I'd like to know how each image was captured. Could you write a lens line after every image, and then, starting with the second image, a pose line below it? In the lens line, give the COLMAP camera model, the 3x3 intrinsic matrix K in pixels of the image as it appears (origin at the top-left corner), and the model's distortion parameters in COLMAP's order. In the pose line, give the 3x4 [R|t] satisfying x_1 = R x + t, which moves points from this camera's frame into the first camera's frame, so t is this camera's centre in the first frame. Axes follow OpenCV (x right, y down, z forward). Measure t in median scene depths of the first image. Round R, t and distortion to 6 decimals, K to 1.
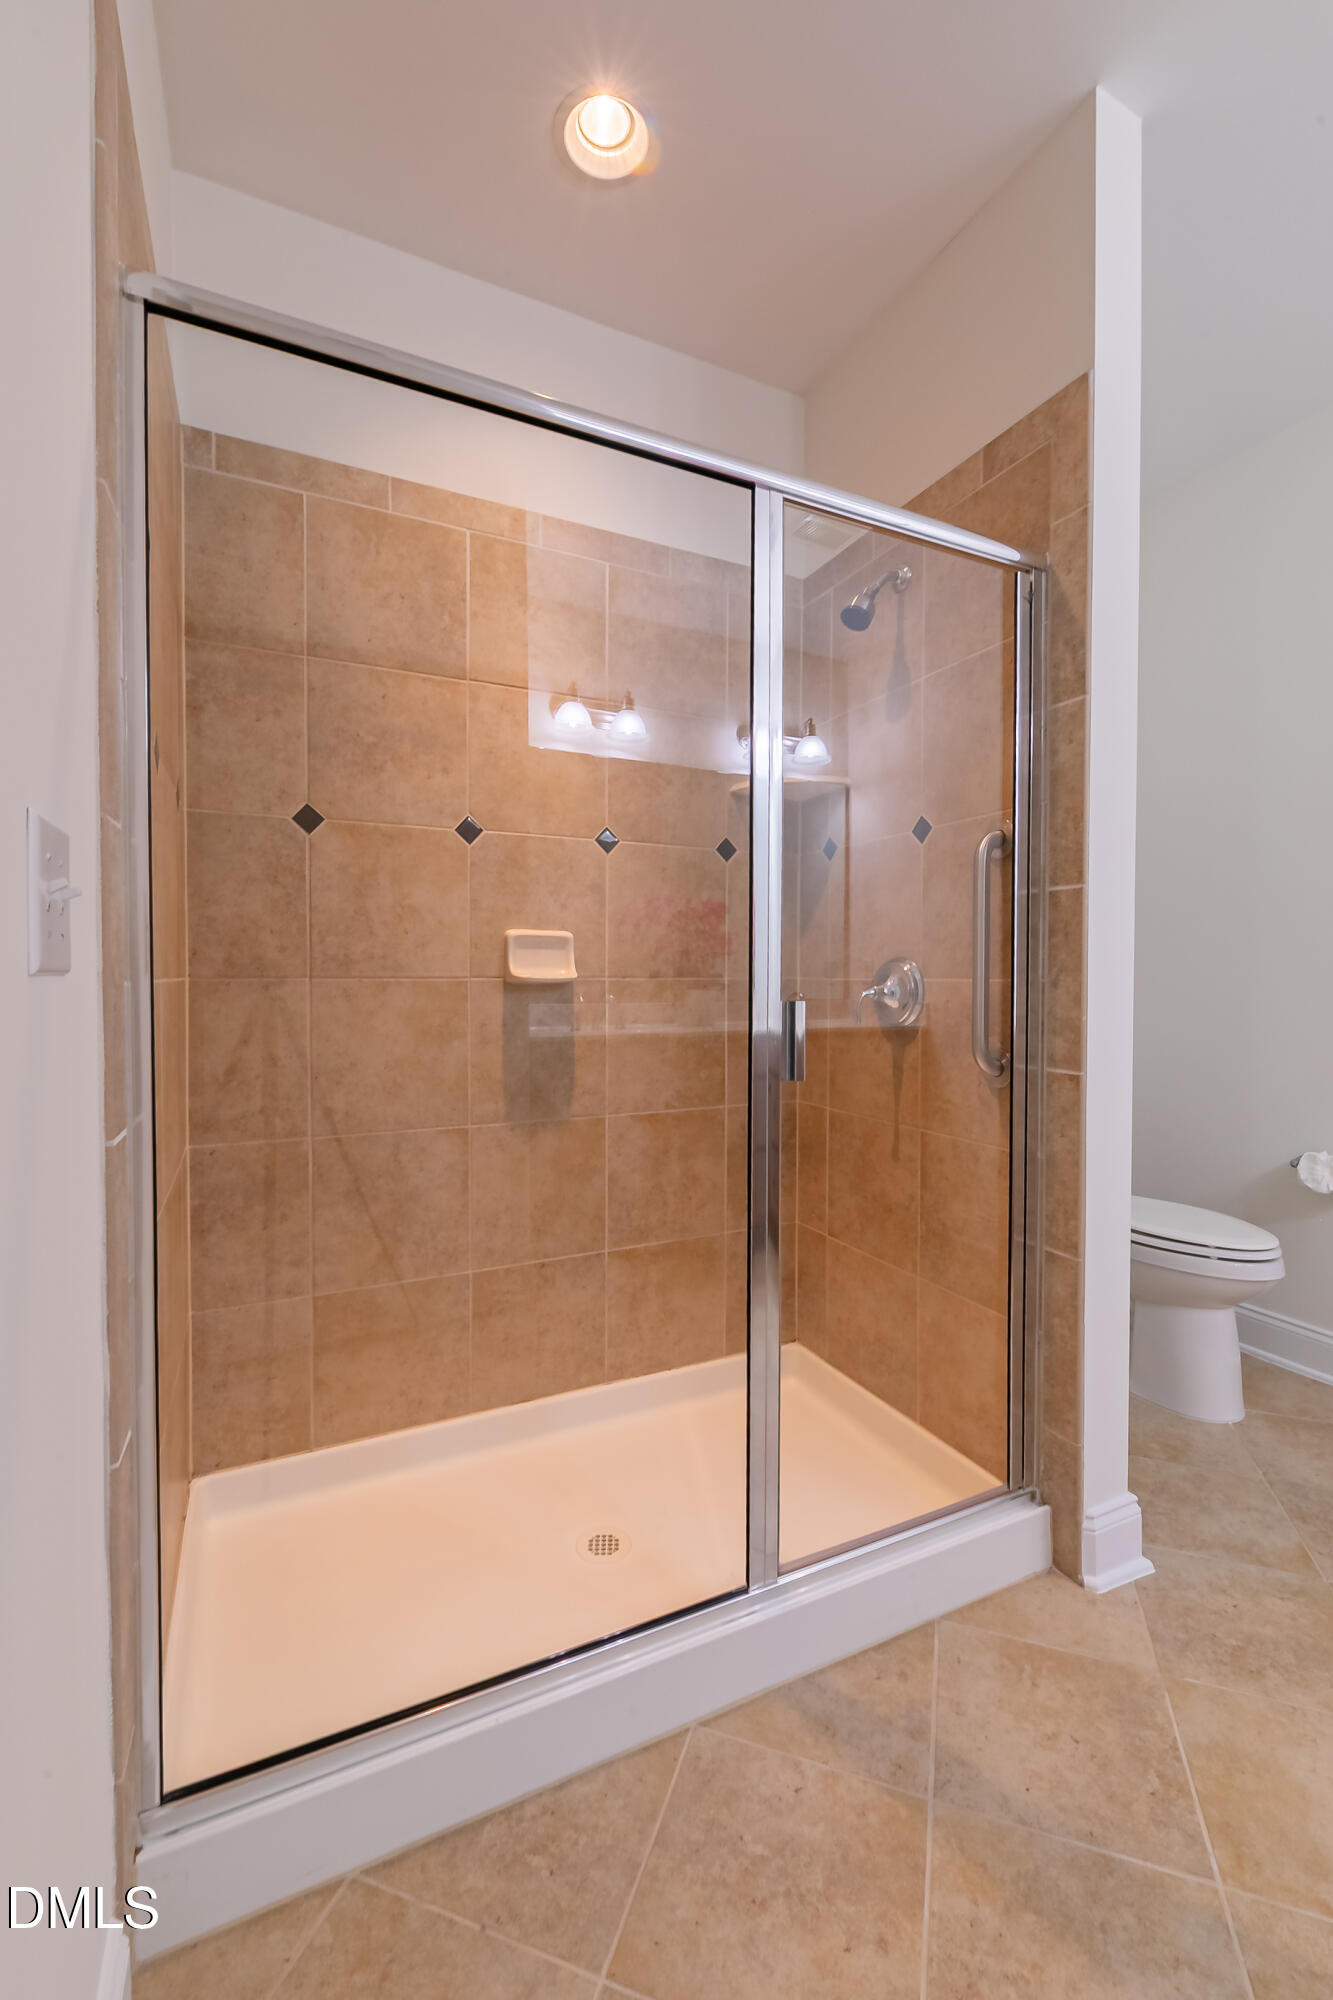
lens RADIAL K [[806.2, 0, 712.0], [0, 806.2, 989.7], [0, 0, 1]] dist [0.003807, -0.002390]
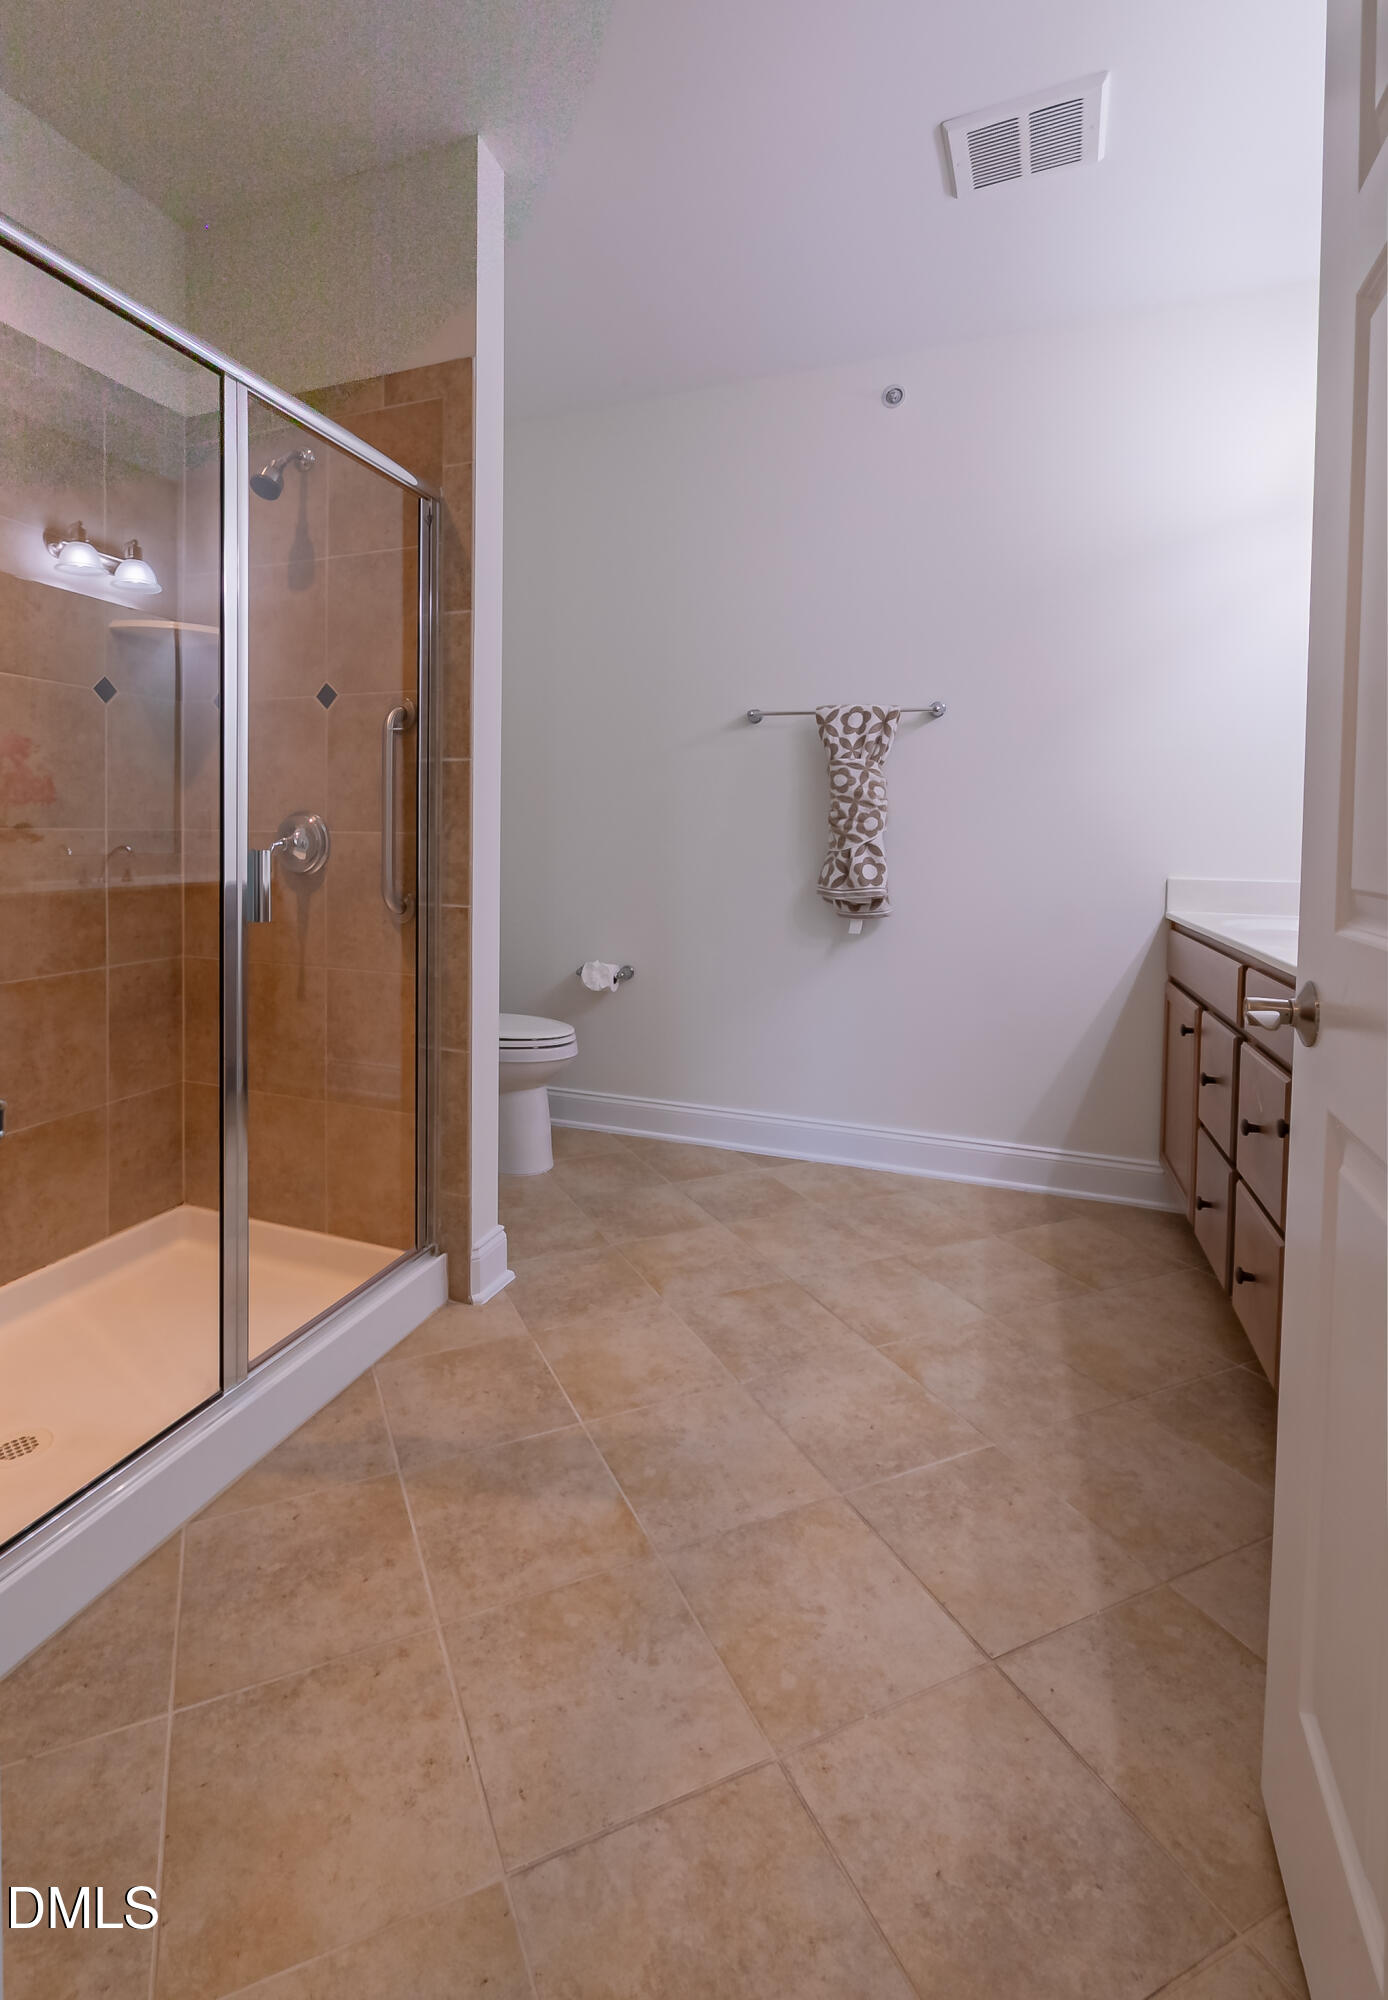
lens RADIAL K [[918.6, 0, 632.7], [0, 918.6, 860.8], [0, 0, 1]] dist [0.000519, 0.000127]
pose [[0.733872, -0.012713, 0.679169, -0.332371], [0.002589, 0.999870, 0.015919, 0.009097], [-0.679283, -0.009924, 0.733809, -0.238825]]
